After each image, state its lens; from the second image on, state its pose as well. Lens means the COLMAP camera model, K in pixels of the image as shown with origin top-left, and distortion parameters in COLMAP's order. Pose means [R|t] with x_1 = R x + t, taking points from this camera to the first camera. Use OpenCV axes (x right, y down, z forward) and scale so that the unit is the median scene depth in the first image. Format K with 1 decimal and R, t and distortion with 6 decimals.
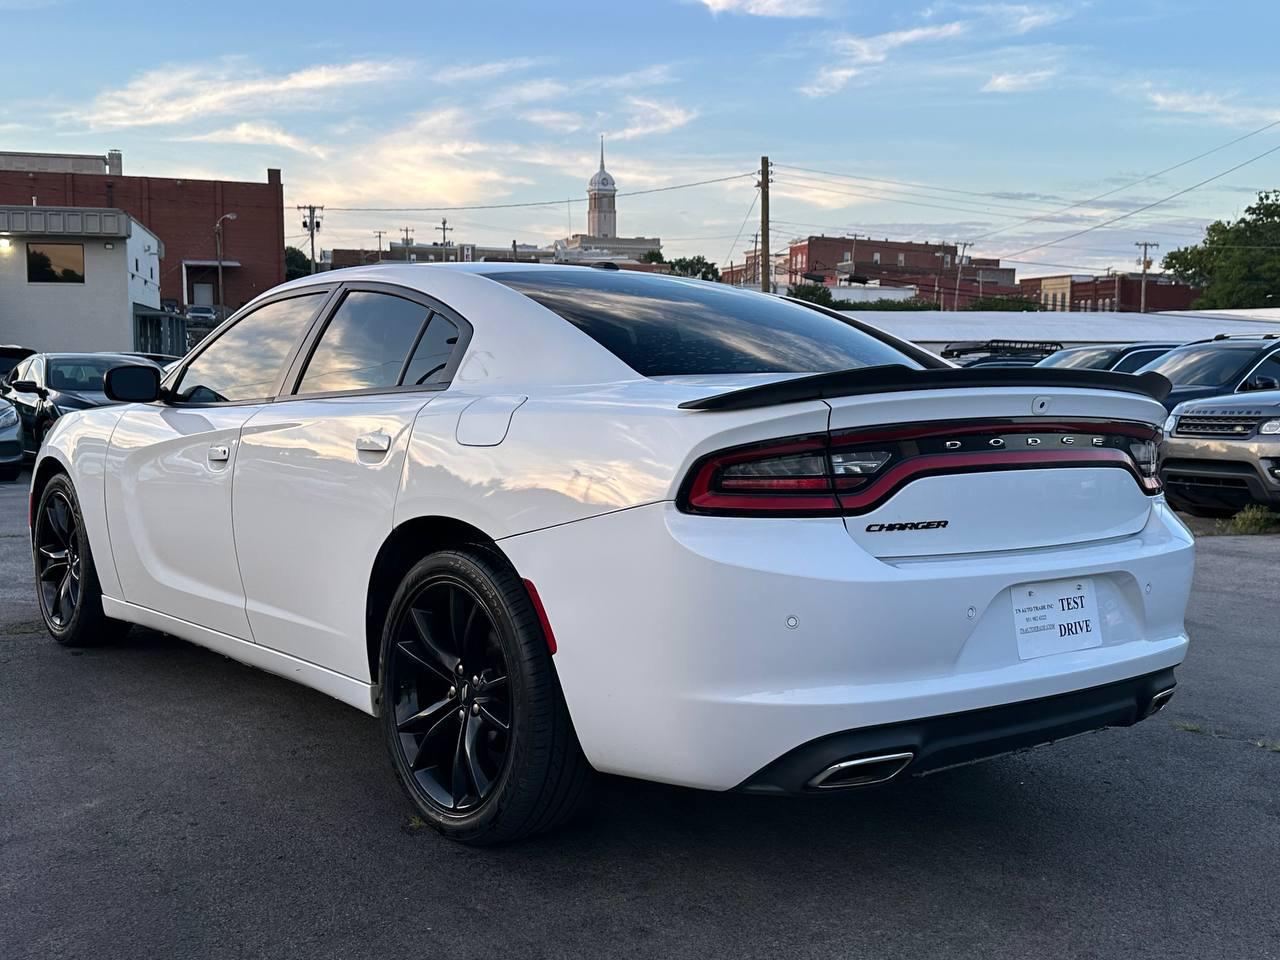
lens RADIAL K [[1356.5, 0, 634.7], [0, 1356.5, 490.1], [0, 0, 1]] dist [0.236391, -0.536093]
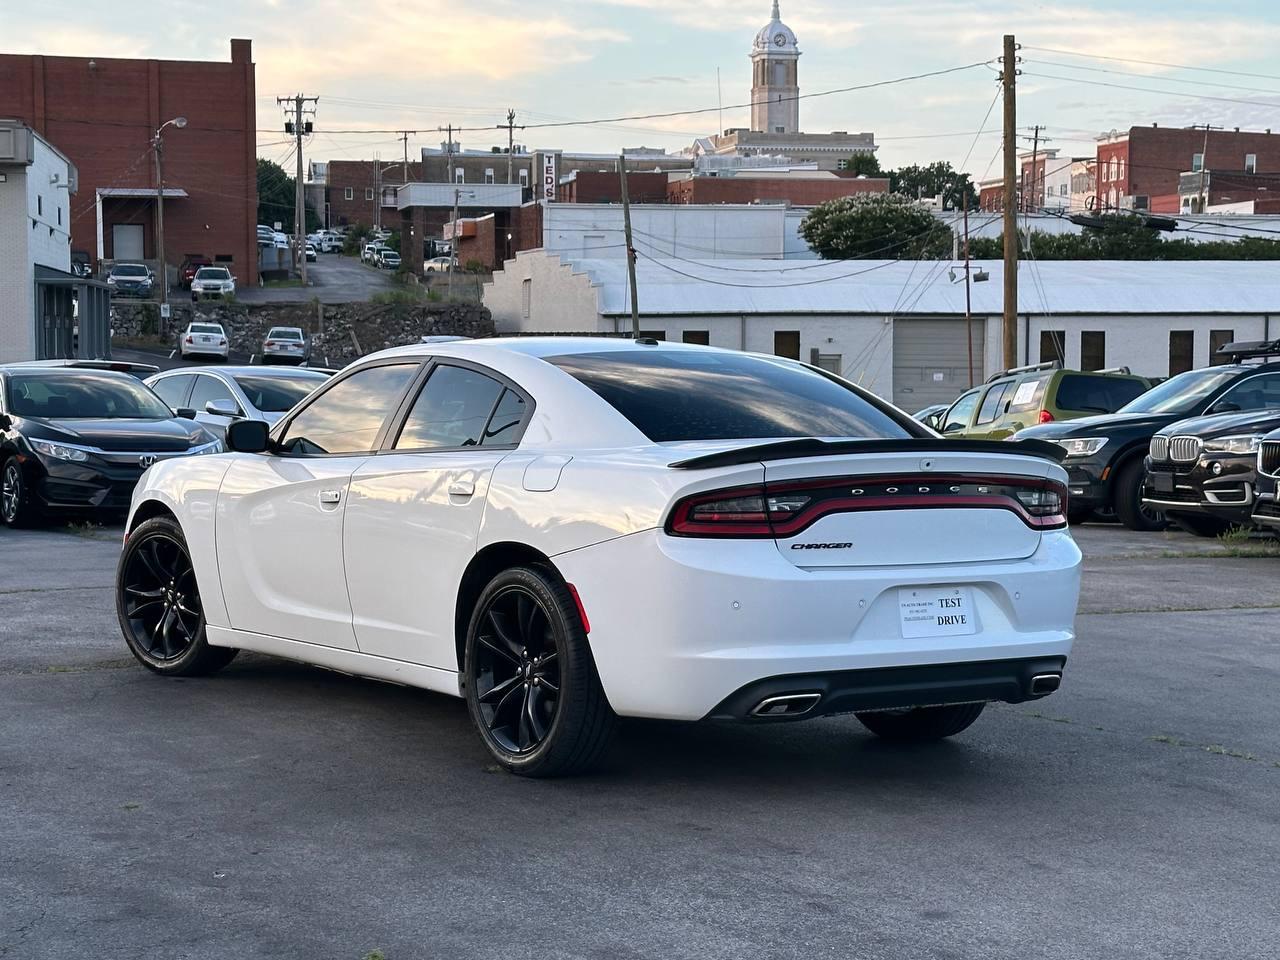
lens RADIAL K [[2305.9, 0, 640.0], [0, 2305.9, 480.0], [0, 0, 1]] dist [0.175861, -0.004607]
pose [[0.996700, 0.001689, -0.081160, 0.164888], [-0.004514, 0.999390, -0.034637, 0.034022], [0.081052, 0.034889, 0.996099, -1.227851]]
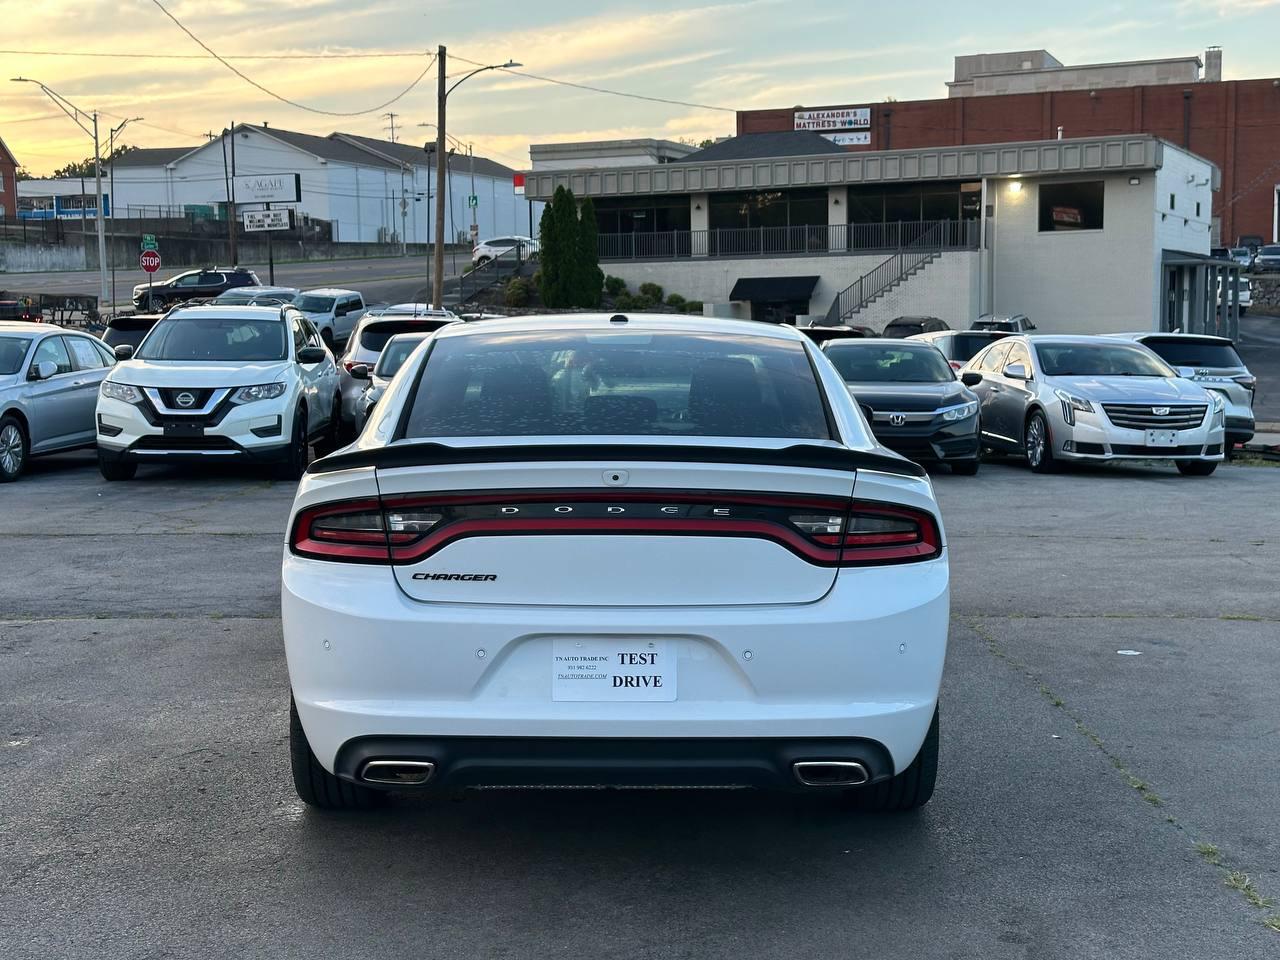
lens RADIAL K [[1786.6, 0, 608.5], [0, 1786.6, 479.6], [0, 0, 1]] dist [0.080206, -0.082993]
pose [[0.778107, 0.039157, -0.626910, 1.024496], [-0.040153, 0.999115, 0.012568, -0.066936], [0.626847, 0.015393, 0.778990, -0.106558]]
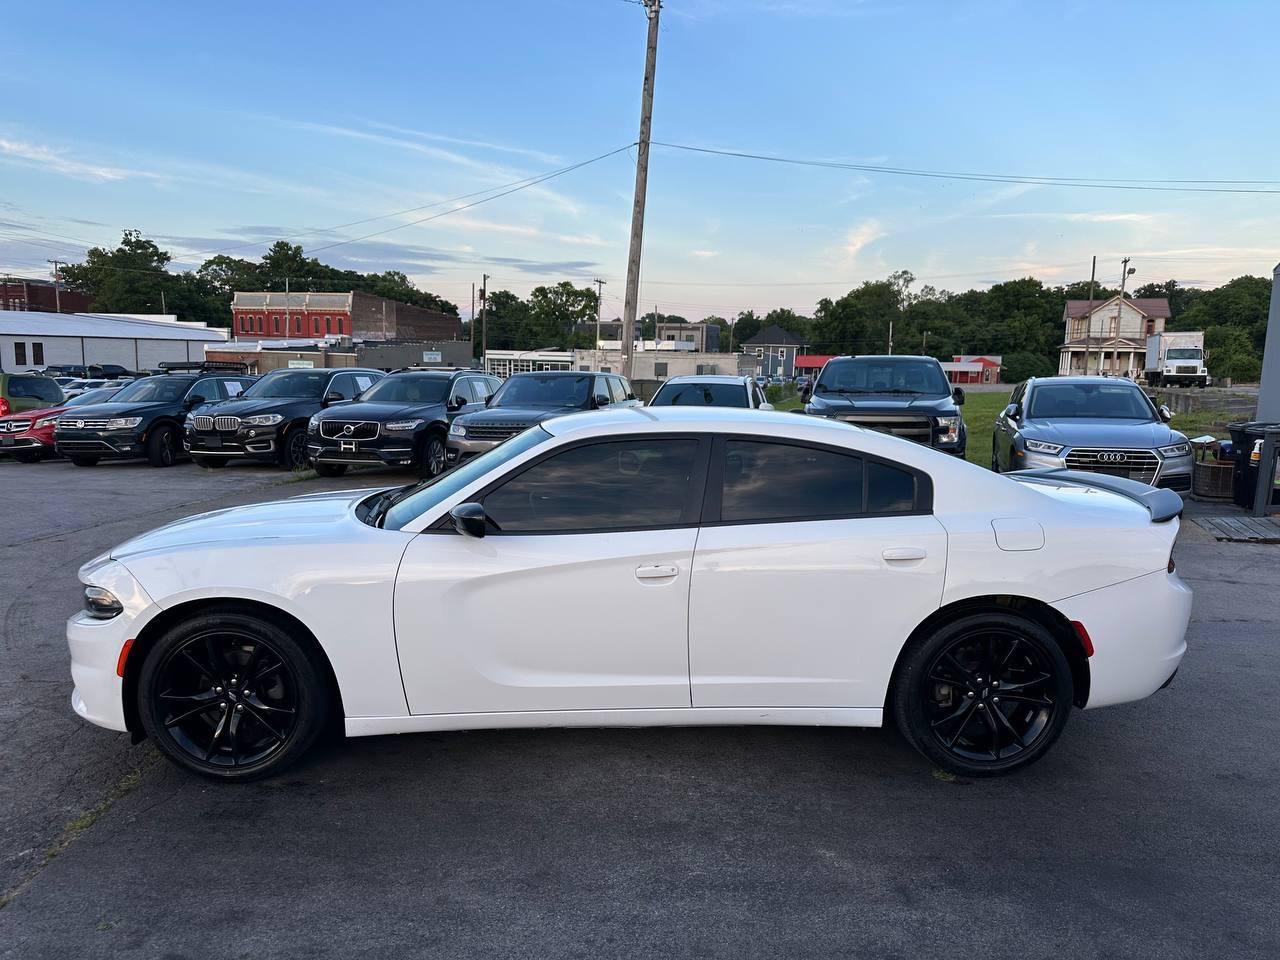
lens RADIAL K [[912.8, 0, 640.0], [0, 912.8, 480.0], [0, 0, 1]] dist [-0.003981, -0.002827]
pose [[0.596829, -0.102030, 0.795855, -1.180407], [0.060305, 0.994781, 0.082308, -0.220936], [-0.800099, -0.001130, 0.599867, 0.622984]]
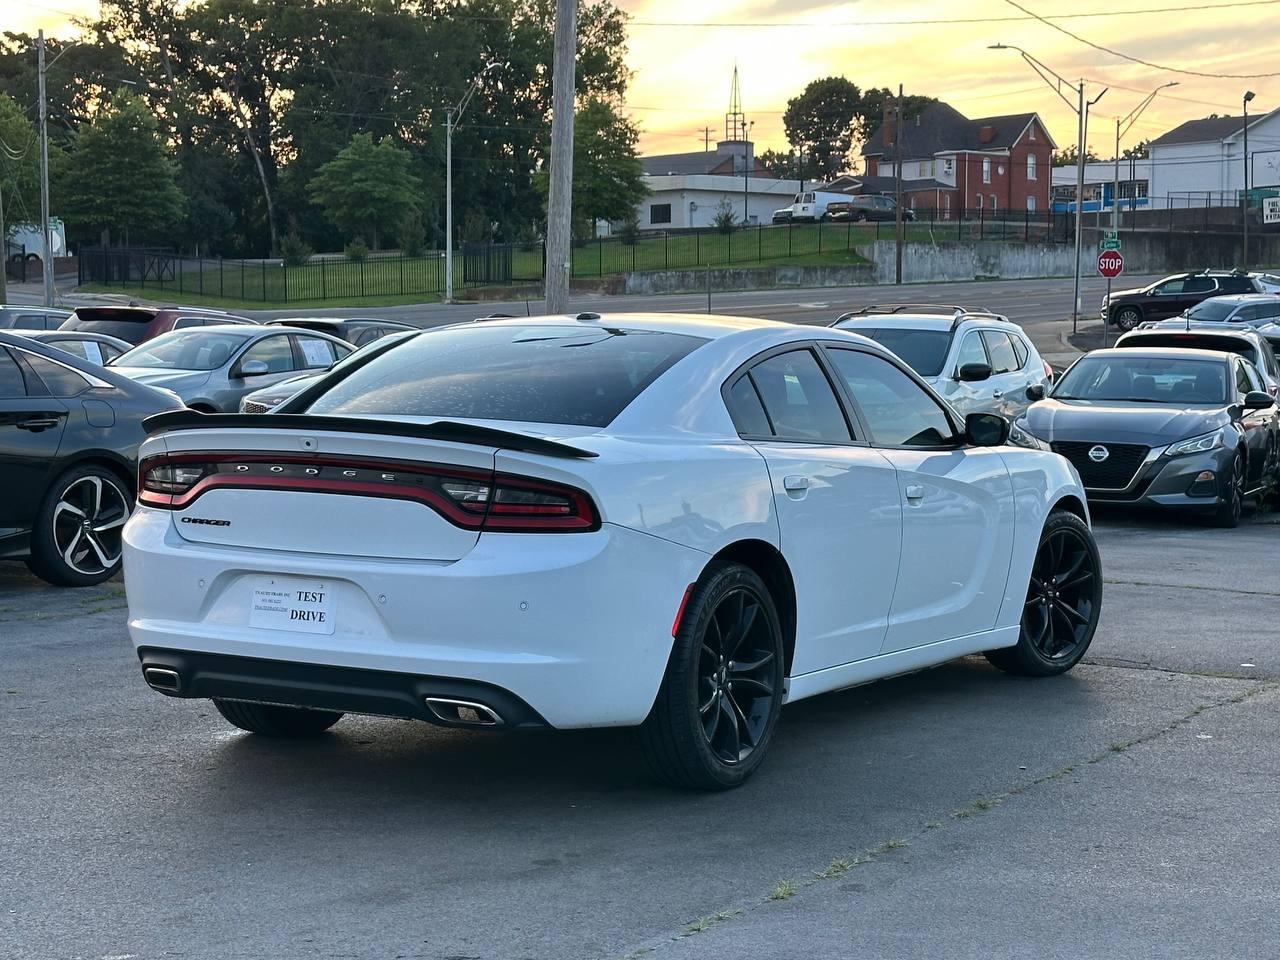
lens RADIAL K [[2305.9, 0, 640.0], [0, 2305.9, 480.0], [0, 0, 1]] dist [0.175861, -0.004607]
pose [[0.382633, 0.048473, -0.922628, 2.109450], [-0.086349, 0.996128, 0.016524, -0.078069], [0.919856, 0.073346, 0.385337, 0.379821]]
